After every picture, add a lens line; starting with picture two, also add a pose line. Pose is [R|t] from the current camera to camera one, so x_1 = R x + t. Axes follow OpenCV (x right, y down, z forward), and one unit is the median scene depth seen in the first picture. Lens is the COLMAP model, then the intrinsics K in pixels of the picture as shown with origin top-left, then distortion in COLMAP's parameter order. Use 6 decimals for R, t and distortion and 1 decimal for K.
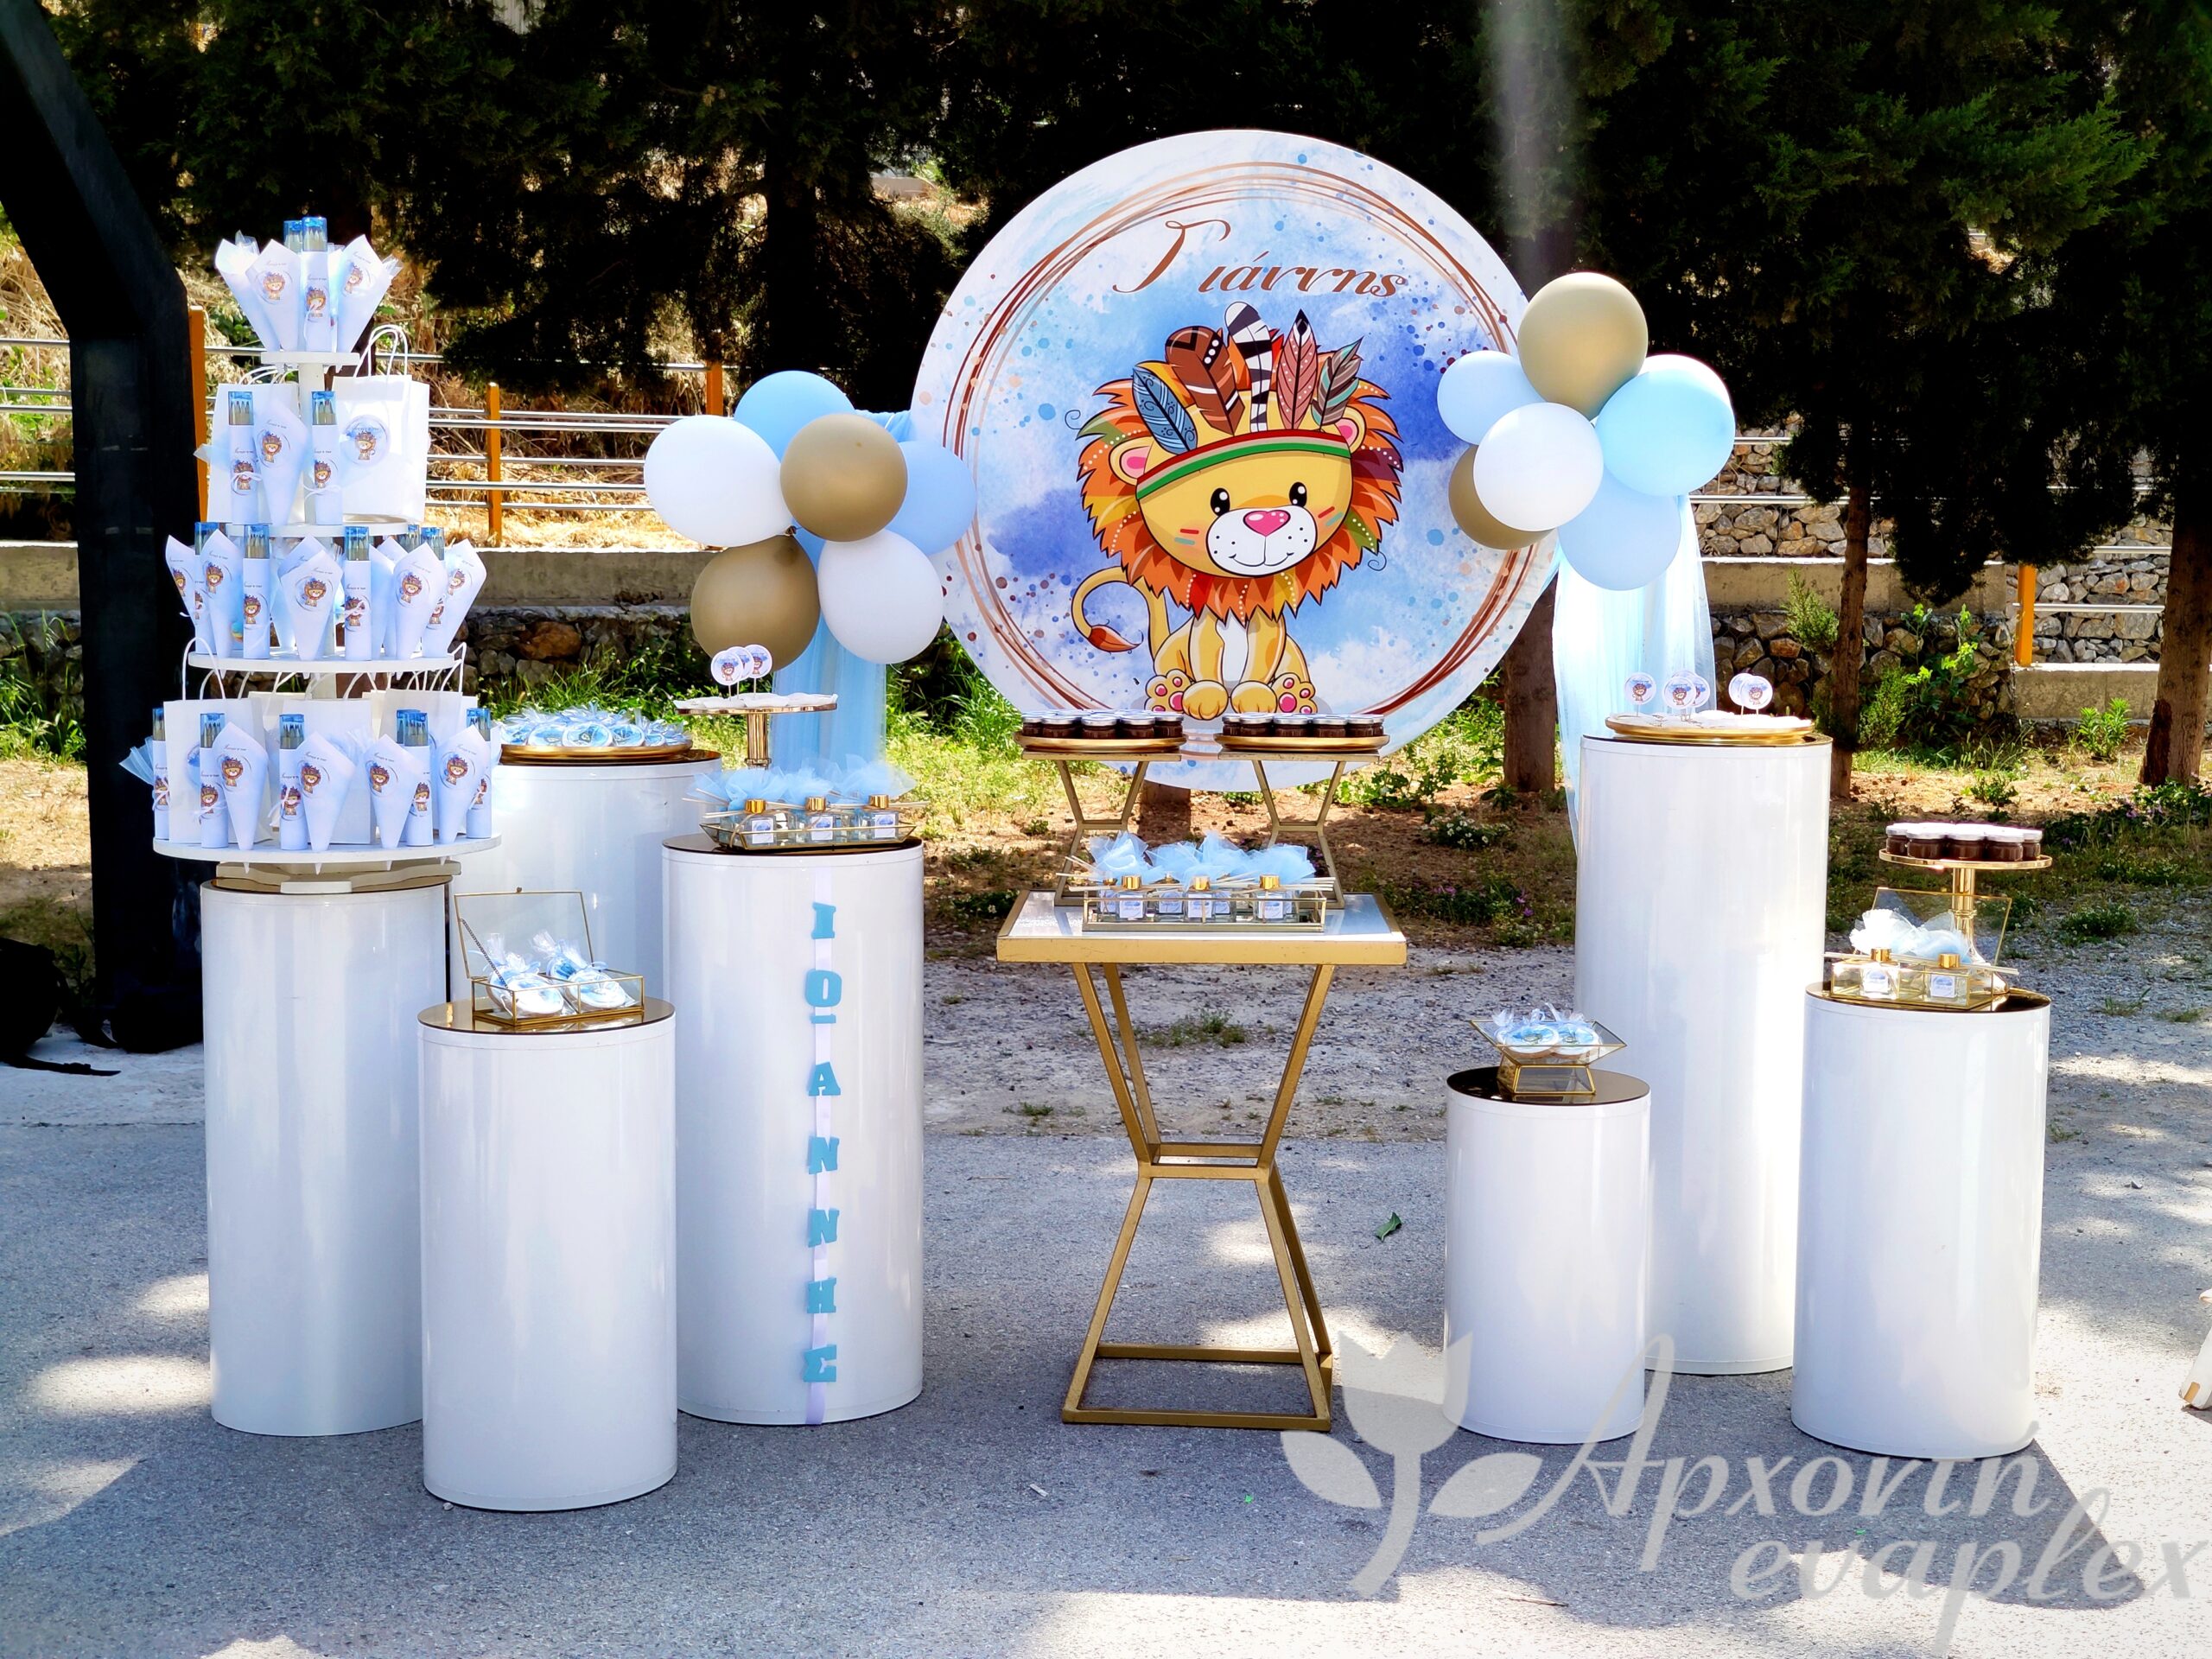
lens RADIAL K [[3202.9, 0, 1075.1], [0, 3202.9, 765.1], [0, 0, 1]] dist [0.073412, 0.000000]
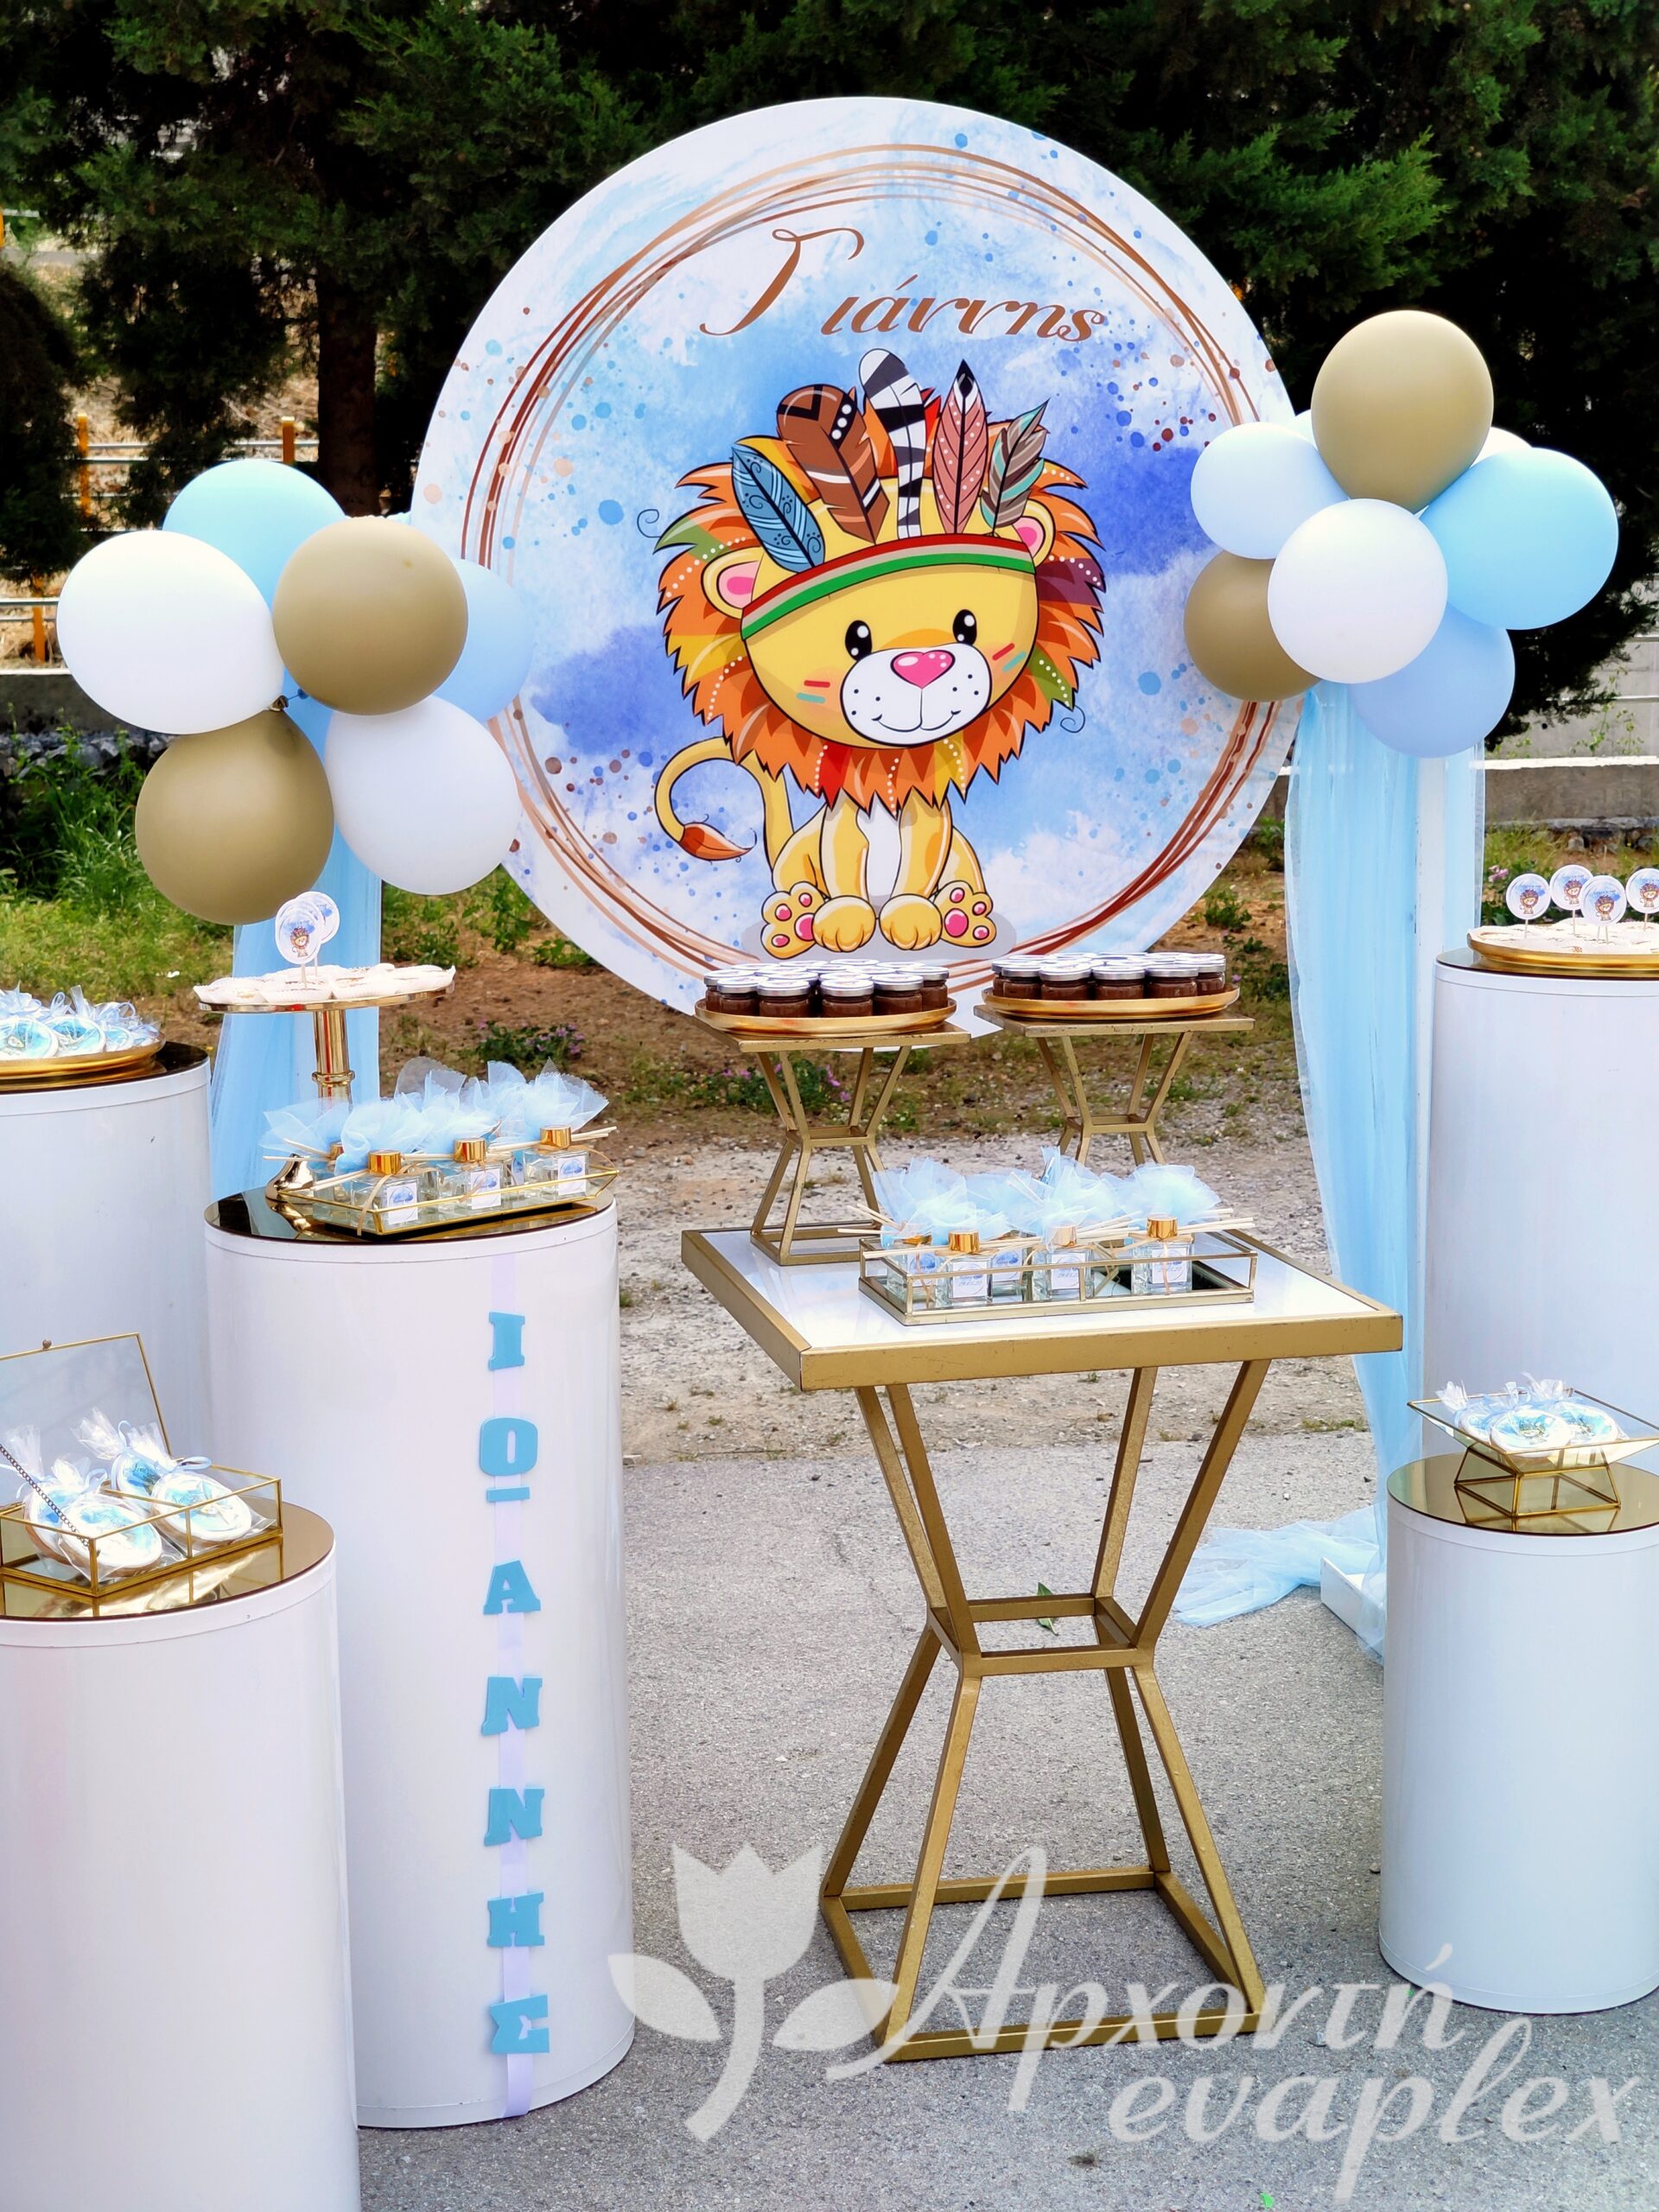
lens RADIAL K [[3202.9, 0, 763.5], [0, 3202.9, 1081.7], [0, 0, 1]] dist [0.073412, 0.000000]
pose [[0.969645, -0.054115, 0.238453, -0.147417], [0.037639, 0.996613, 0.073118, -0.038109], [-0.241602, -0.061924, 0.968397, 0.321565]]
